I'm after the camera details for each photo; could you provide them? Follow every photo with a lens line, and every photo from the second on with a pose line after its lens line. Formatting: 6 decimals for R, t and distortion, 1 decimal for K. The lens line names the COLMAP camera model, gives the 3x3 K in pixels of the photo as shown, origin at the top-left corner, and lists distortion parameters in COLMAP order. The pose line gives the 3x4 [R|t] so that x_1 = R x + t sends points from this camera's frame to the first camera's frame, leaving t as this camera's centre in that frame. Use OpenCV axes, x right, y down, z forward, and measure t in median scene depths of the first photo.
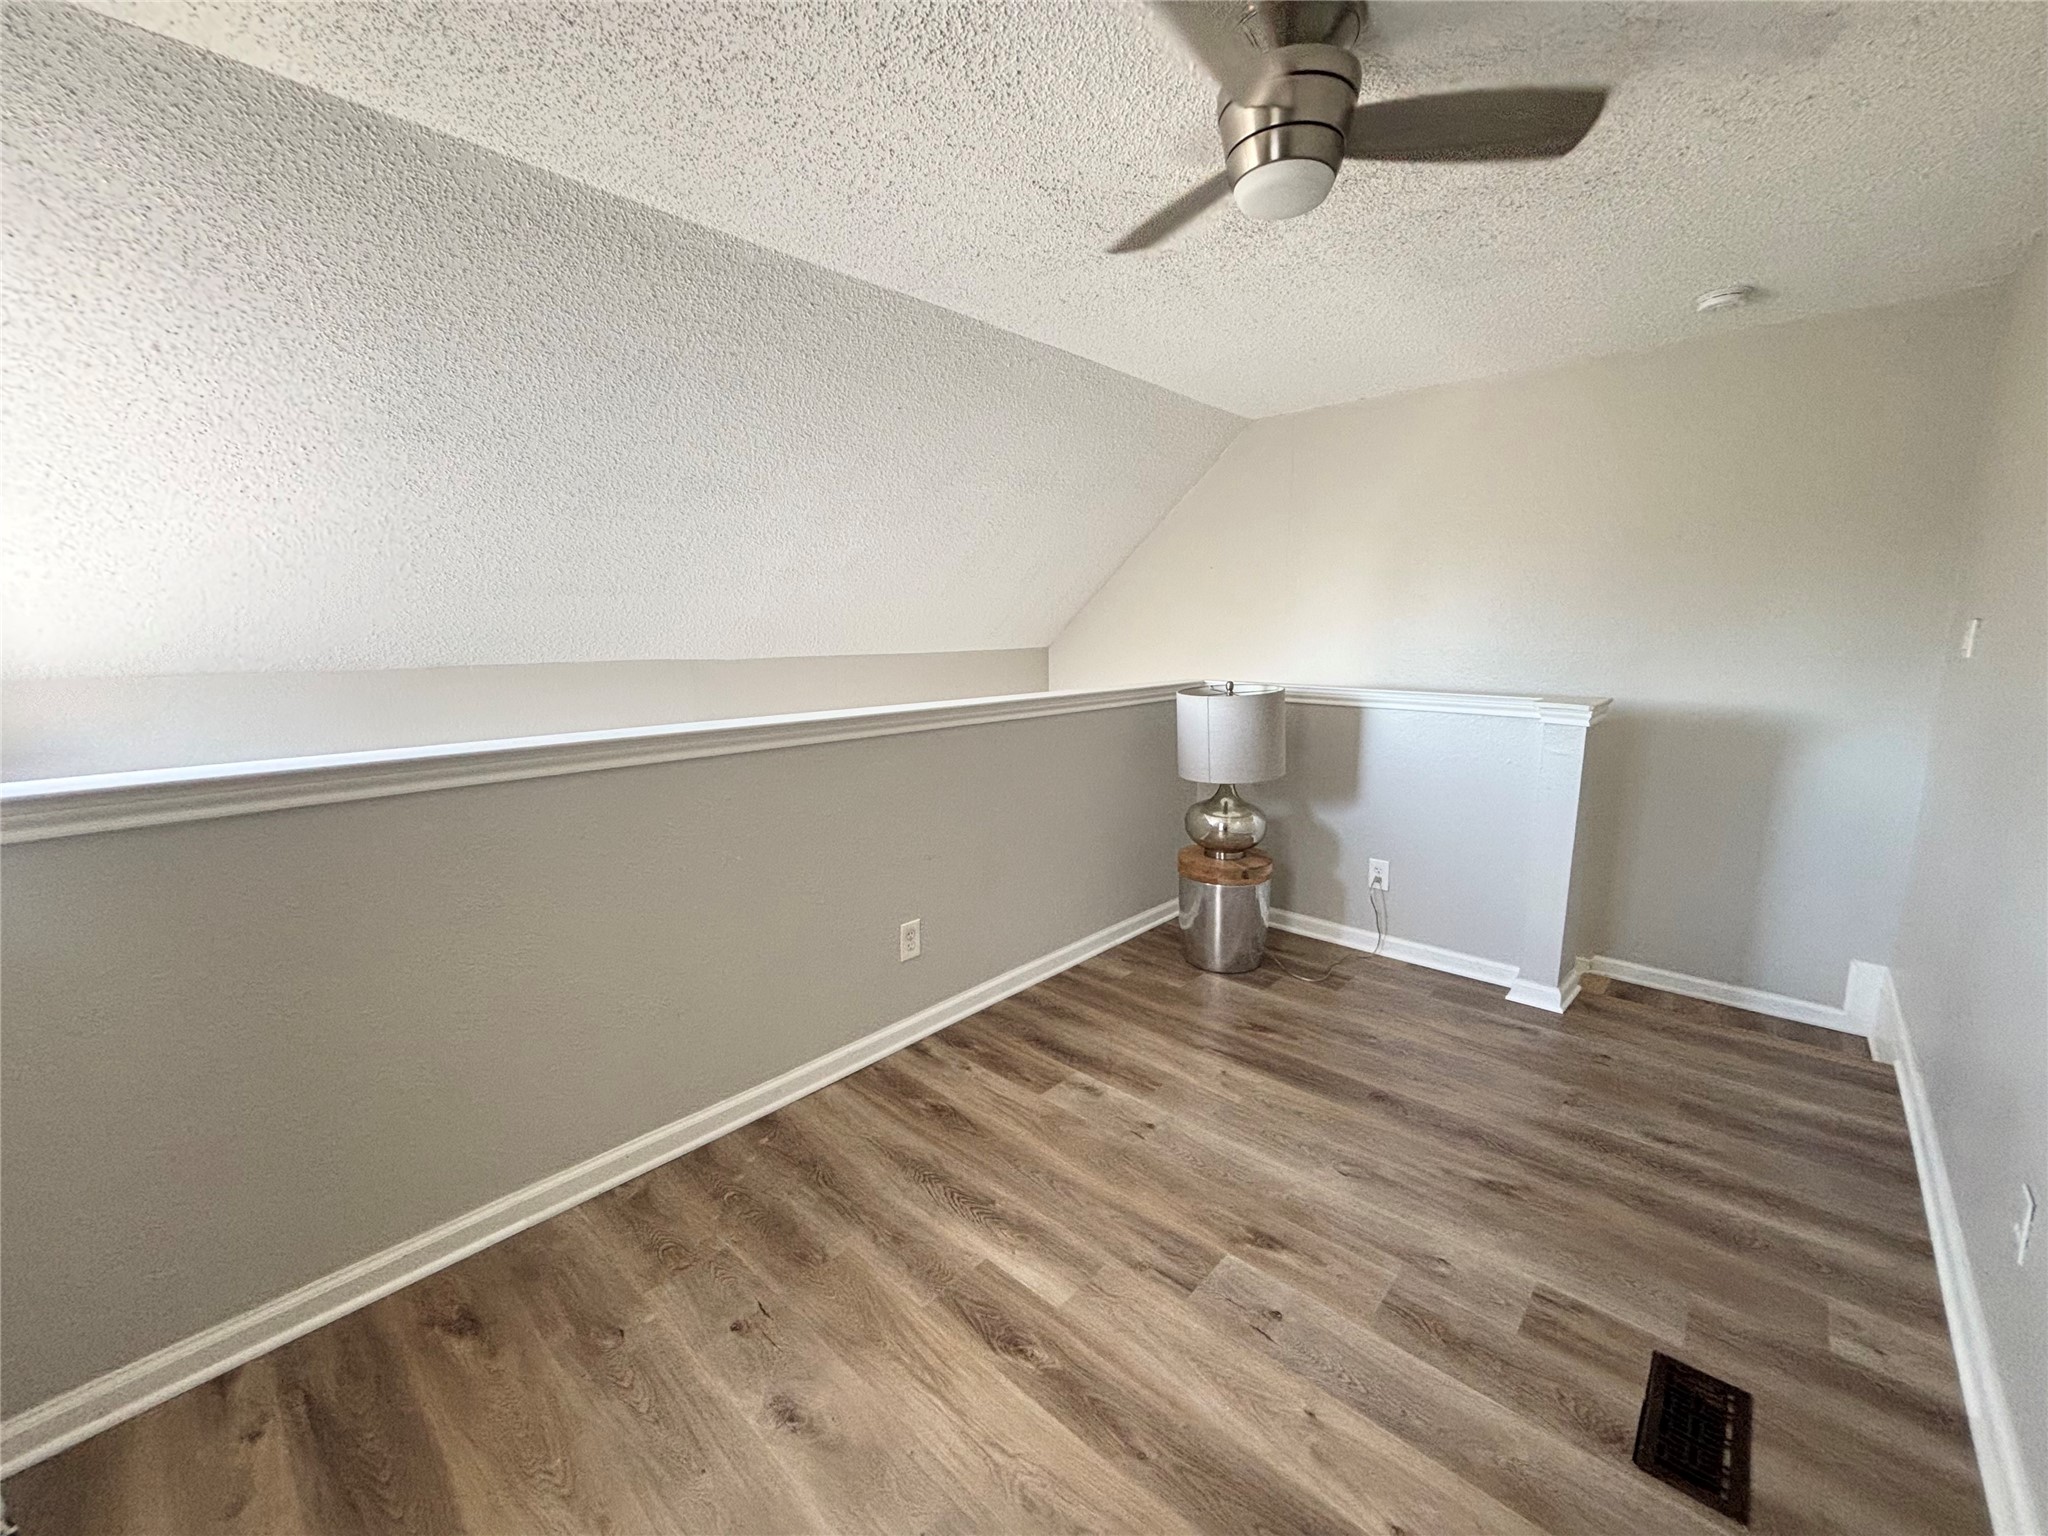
lens RADIAL K [[826.6, 0, 1024.0], [0, 826.6, 768.0], [0, 0, 1]] dist [-0.017163, -0.000243]
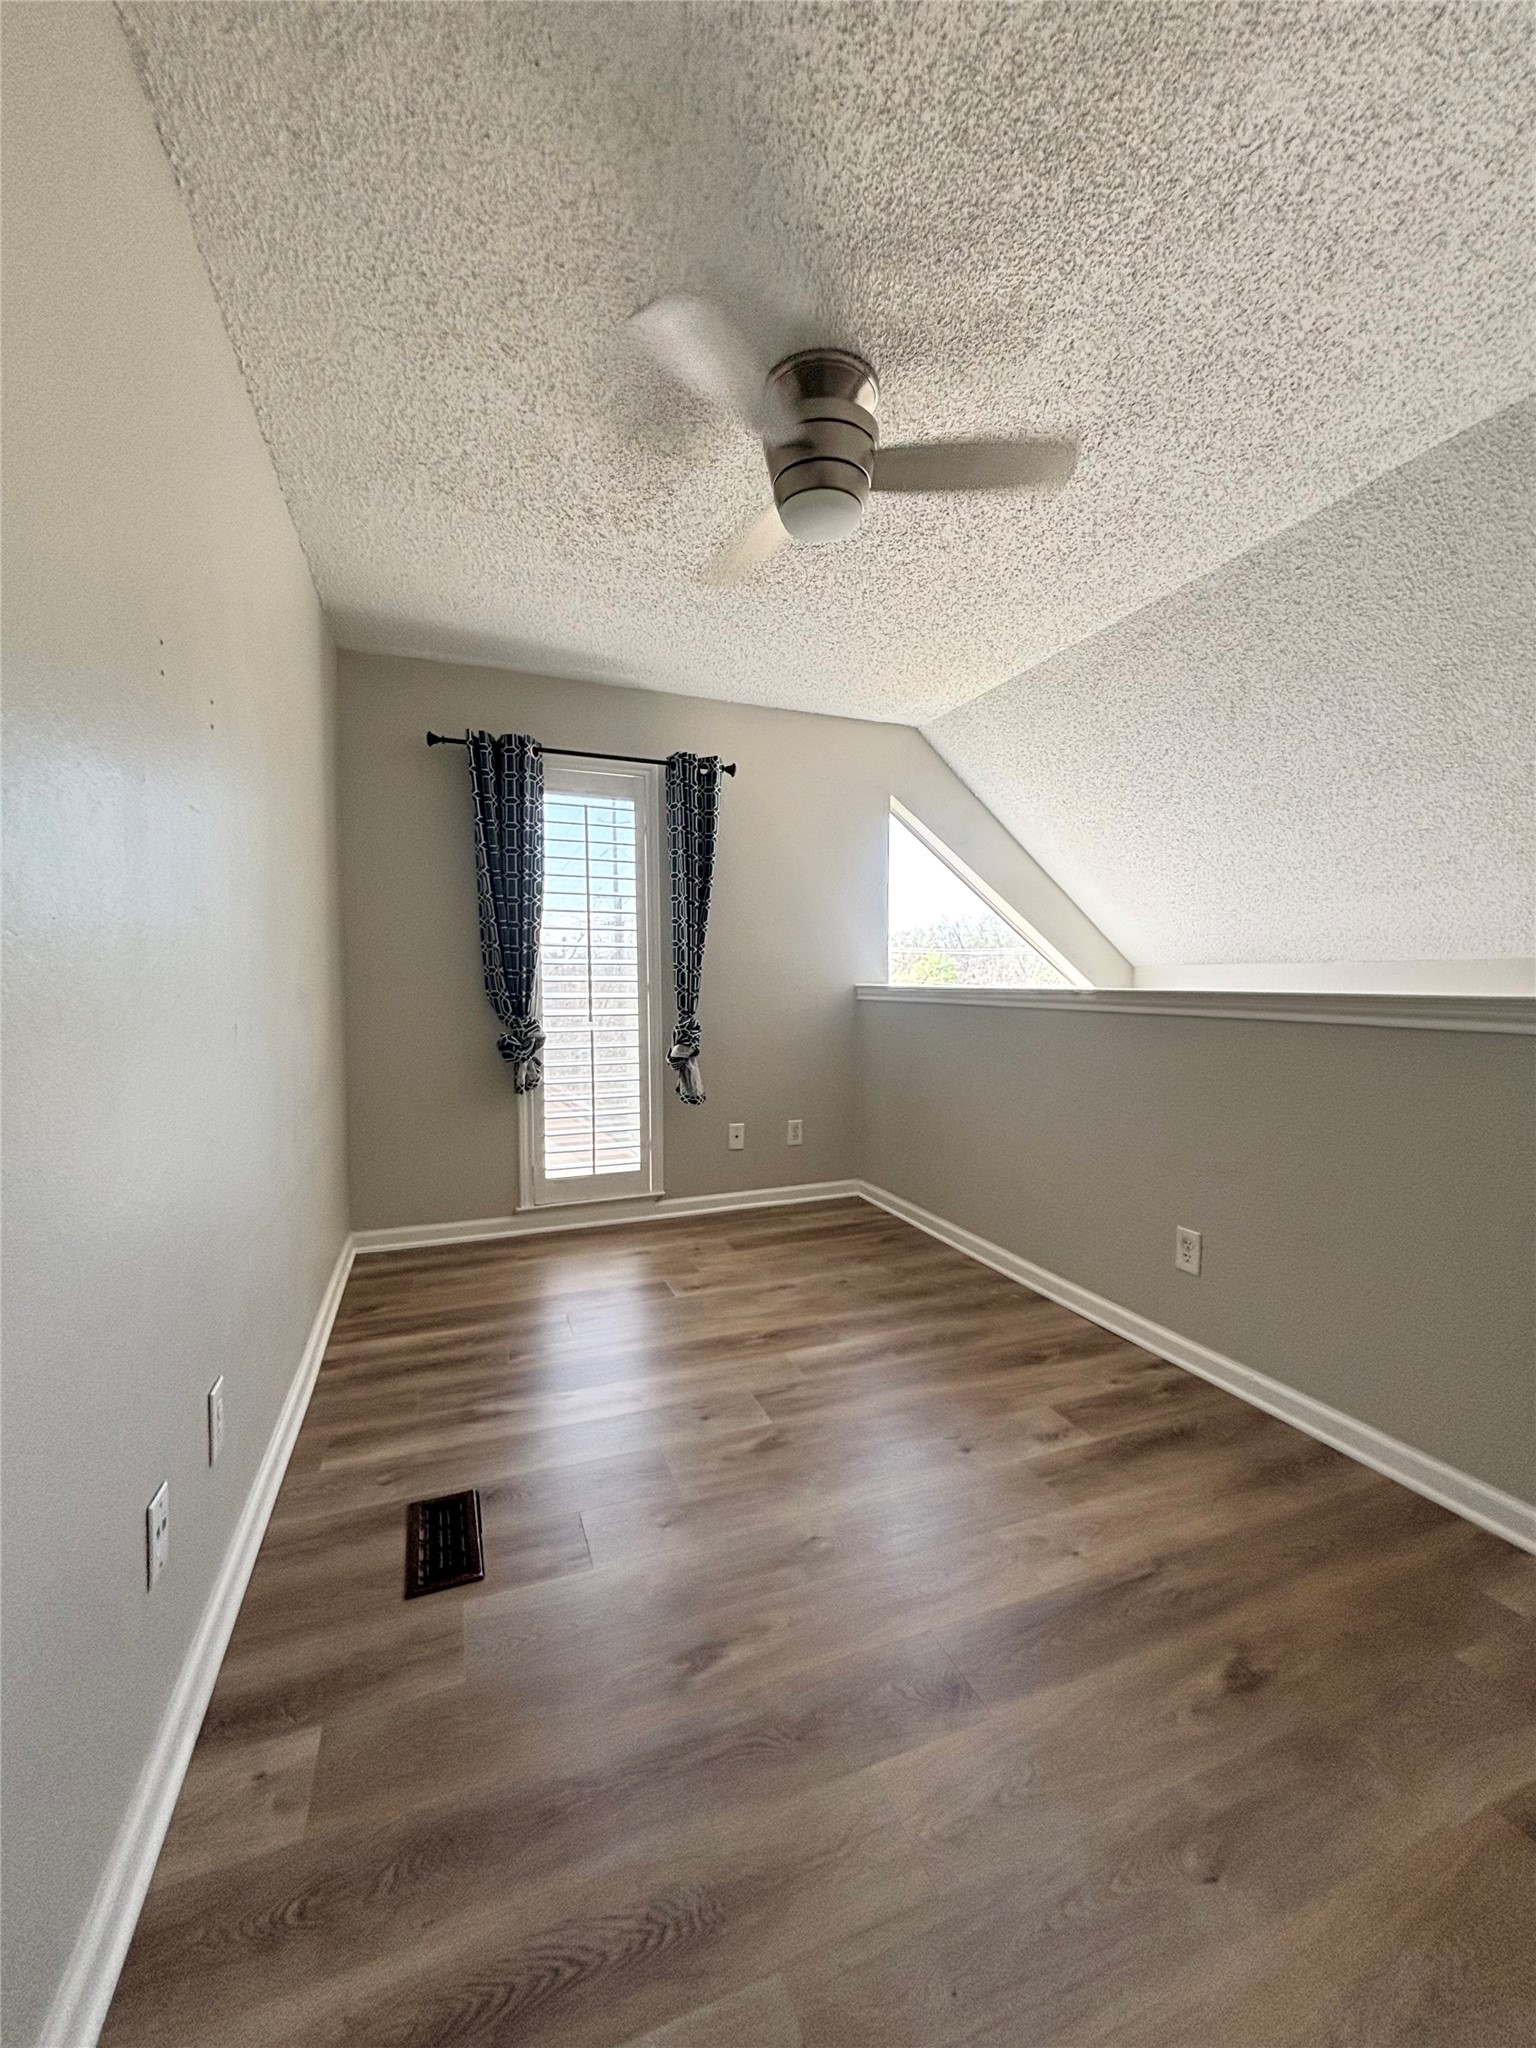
lens RADIAL K [[826.6, 0, 768.0], [0, 826.6, 1024.0], [0, 0, 1]] dist [-0.017163, -0.000243]
pose [[-0.435536, 0.064331, -0.897870, 1.192594], [-0.149859, 0.978342, 0.142790, -0.131971], [0.887610, 0.196744, -0.416462, 1.277938]]
